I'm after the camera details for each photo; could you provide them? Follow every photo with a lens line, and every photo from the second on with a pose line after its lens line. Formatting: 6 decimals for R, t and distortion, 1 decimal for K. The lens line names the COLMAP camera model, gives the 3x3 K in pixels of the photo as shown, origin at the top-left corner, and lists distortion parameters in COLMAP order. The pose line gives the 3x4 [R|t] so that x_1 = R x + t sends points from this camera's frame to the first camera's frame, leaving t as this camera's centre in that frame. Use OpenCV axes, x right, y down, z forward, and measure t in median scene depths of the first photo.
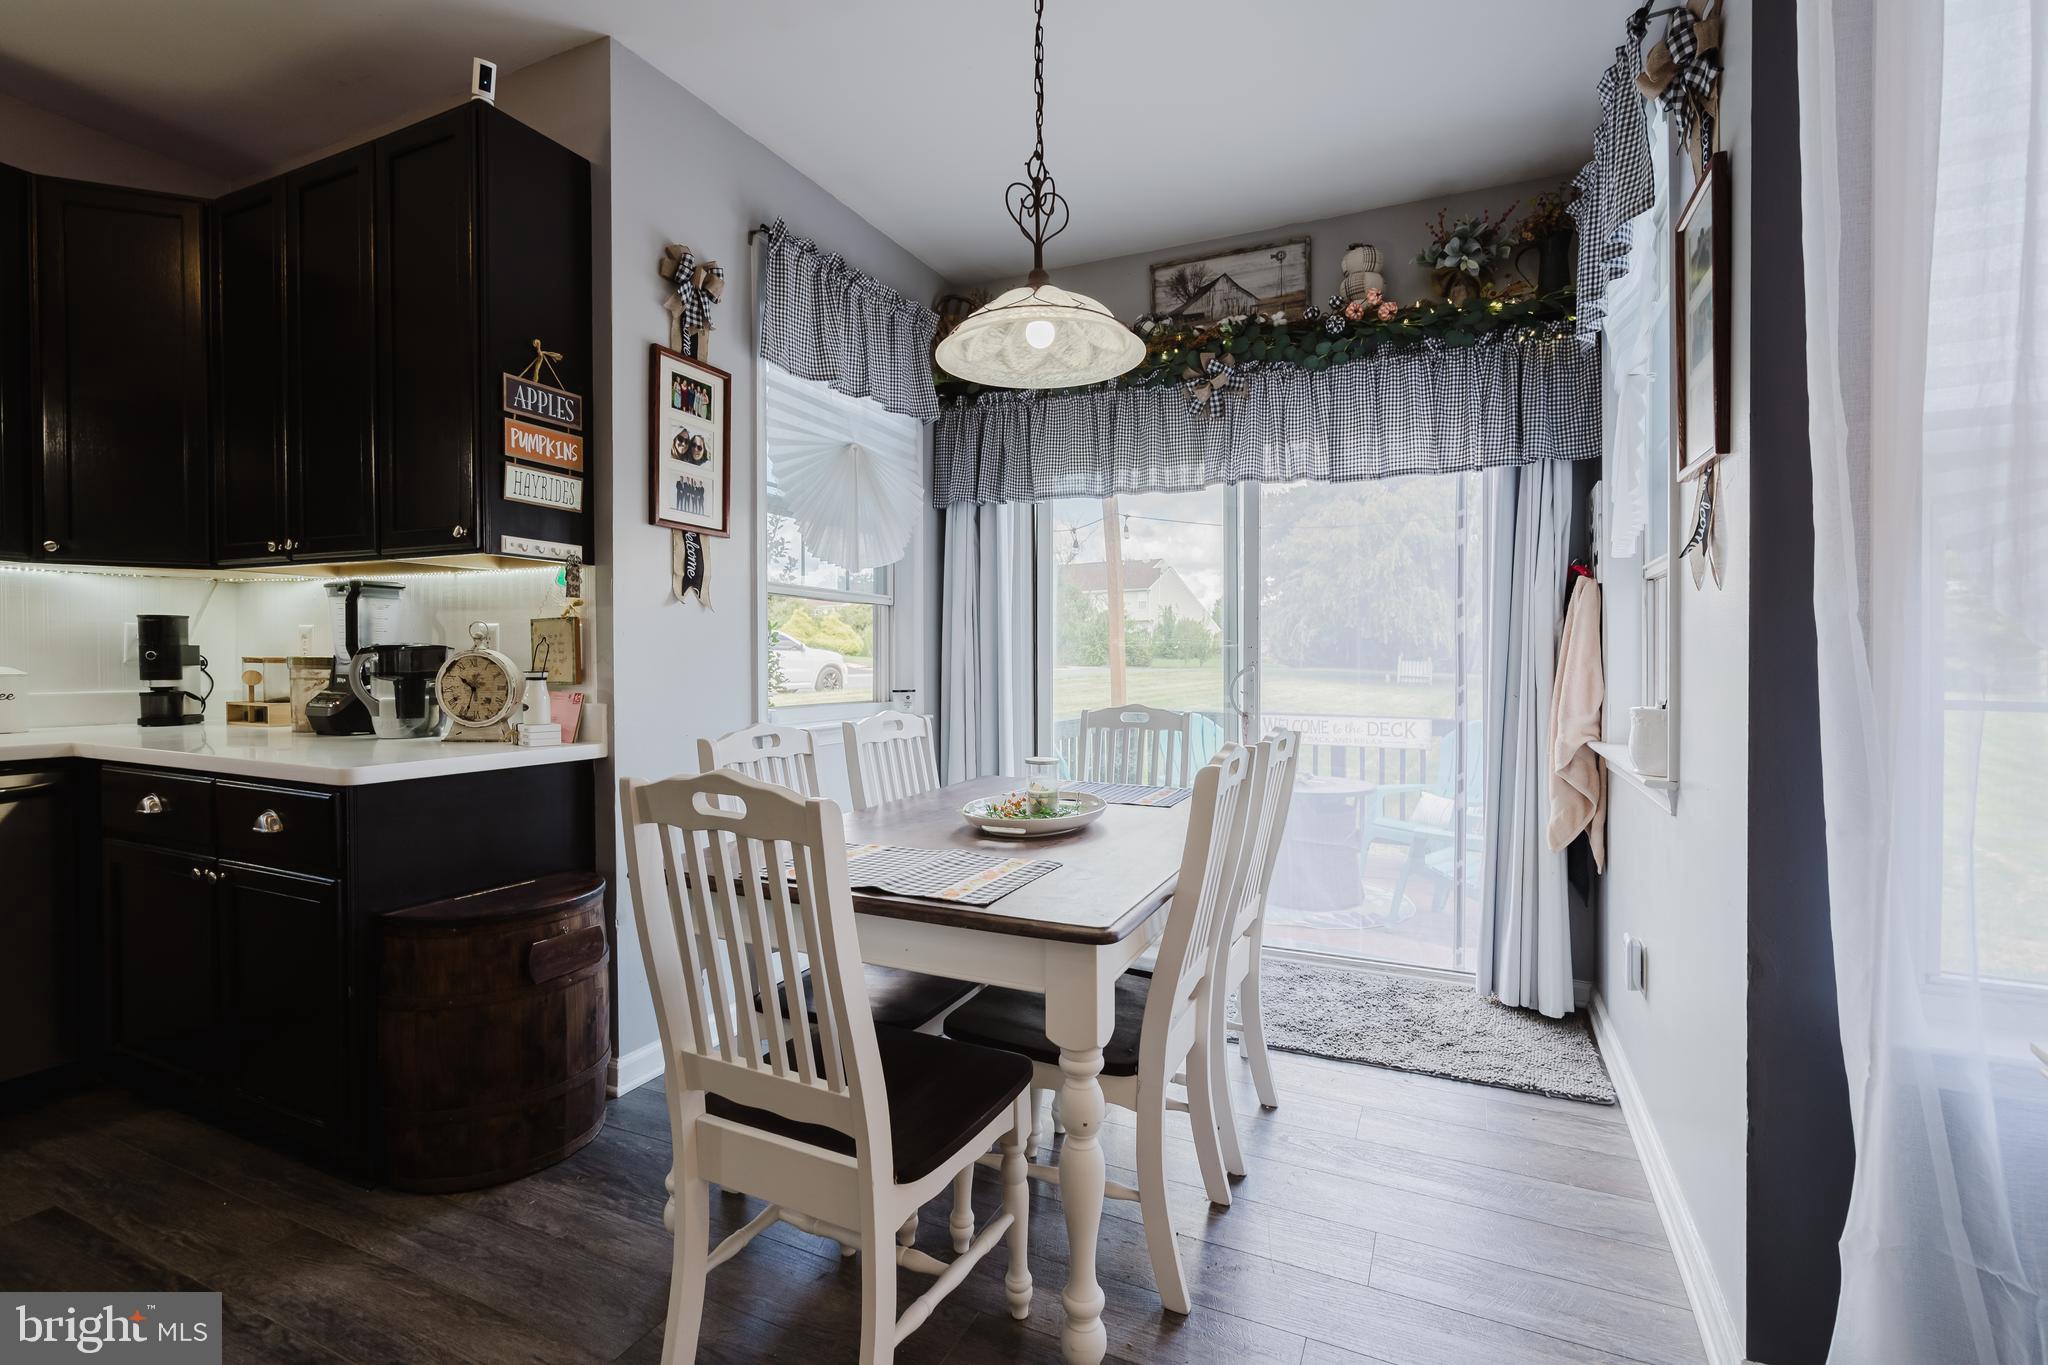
lens RADIAL K [[939.8, 0, 1024.4], [0, 939.8, 667.4], [0, 0, 1]] dist [0.000364, 0.000767]
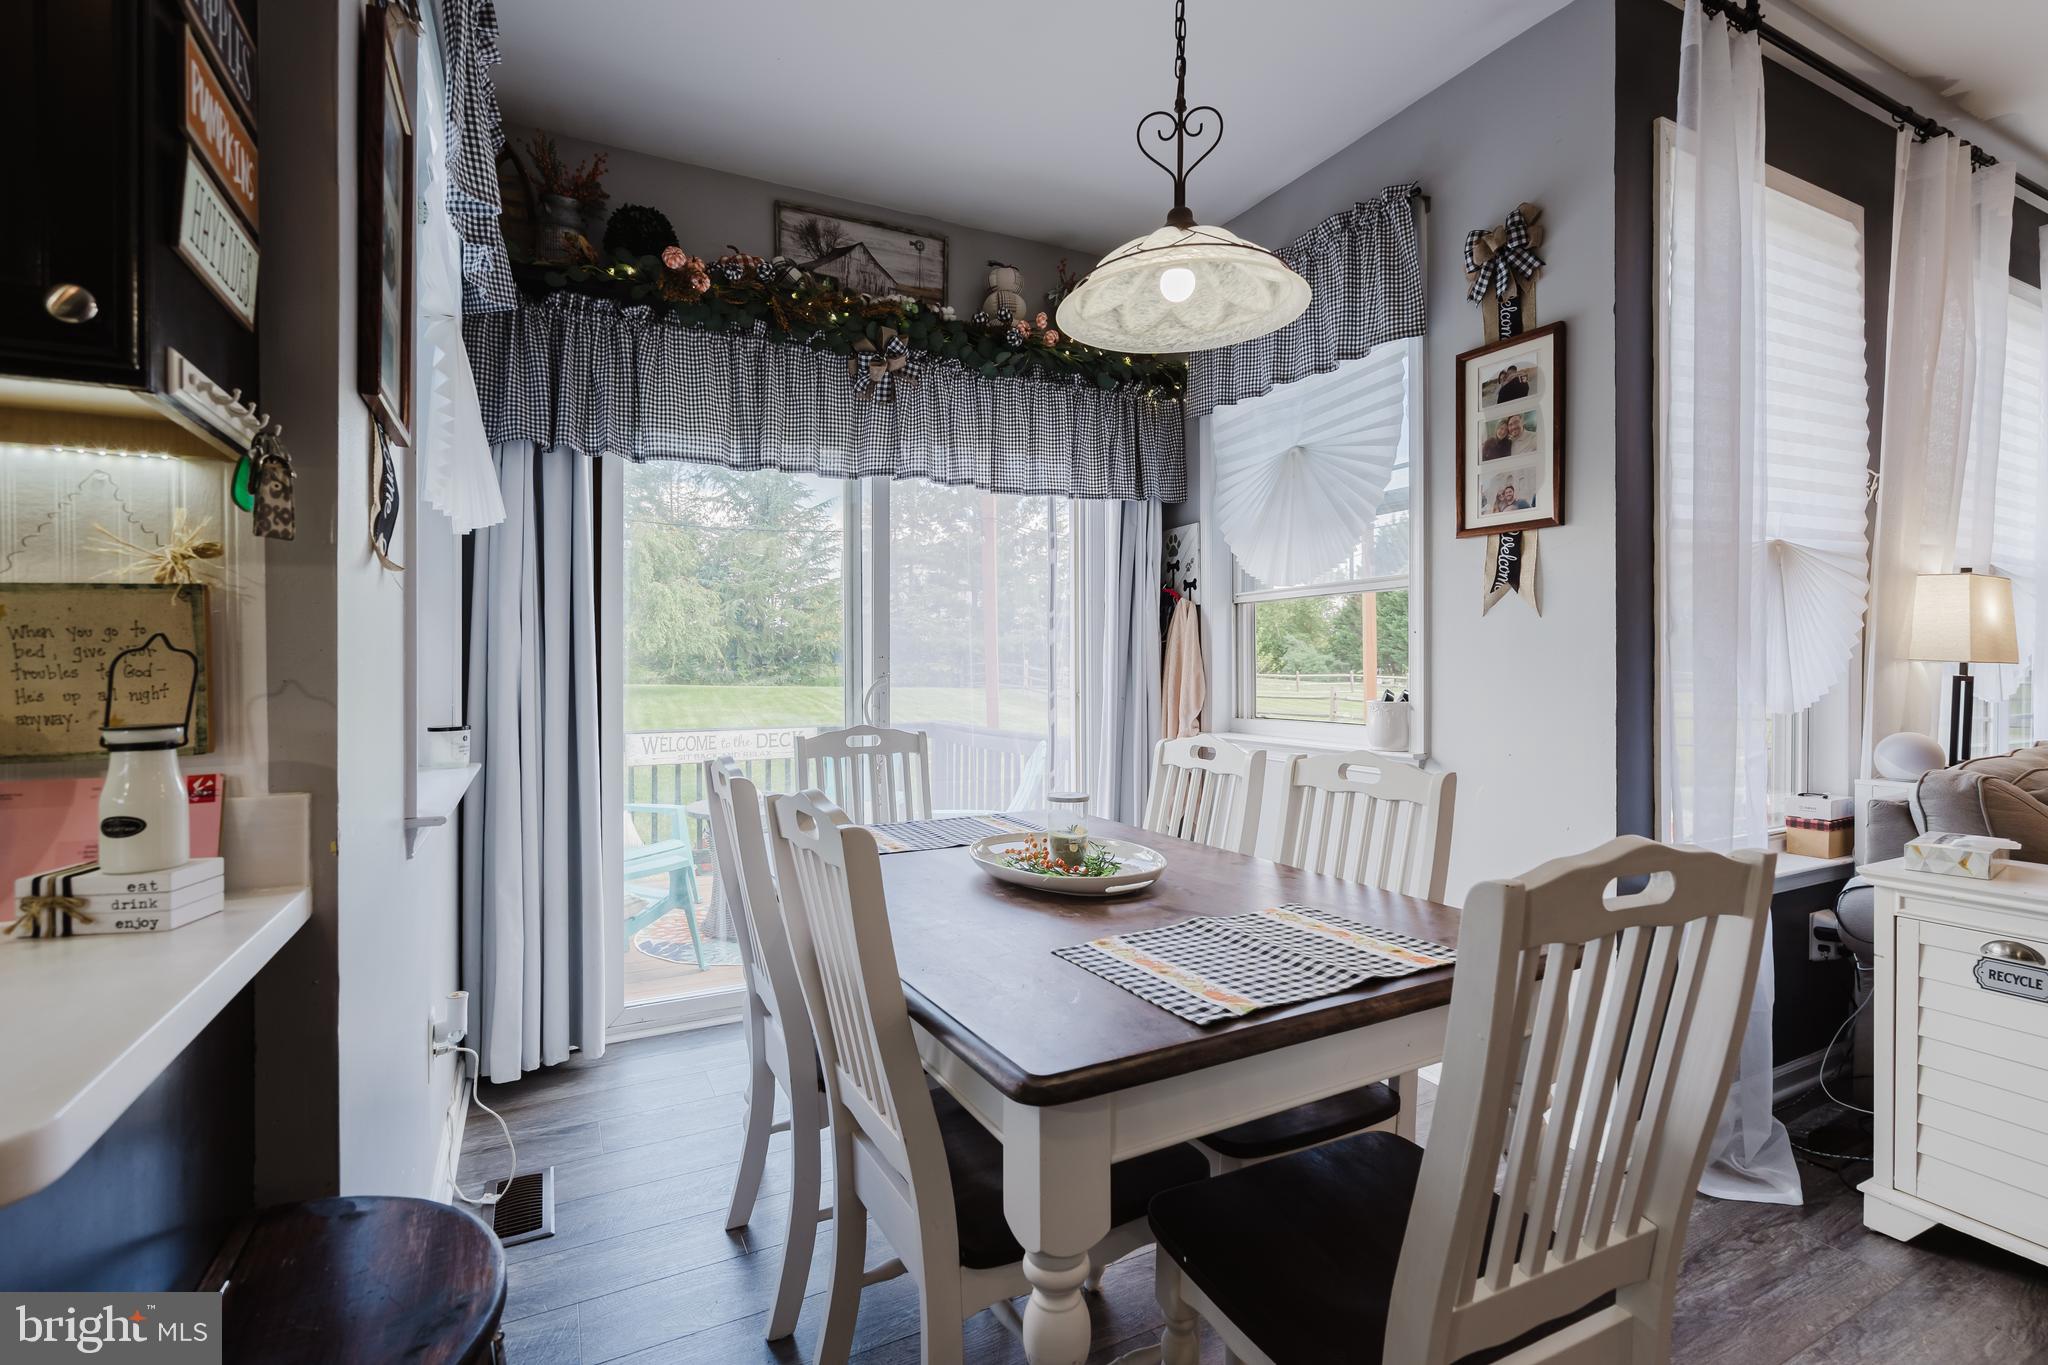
lens RADIAL K [[939.8, 0, 1024.4], [0, 939.8, 667.4], [0, 0, 1]] dist [0.000364, 0.000767]
pose [[0.608872, -0.012474, 0.793170, -0.440082], [0.021213, 0.999775, -0.000561, -0.007936], [-0.792984, 0.017168, 0.609000, 0.355460]]
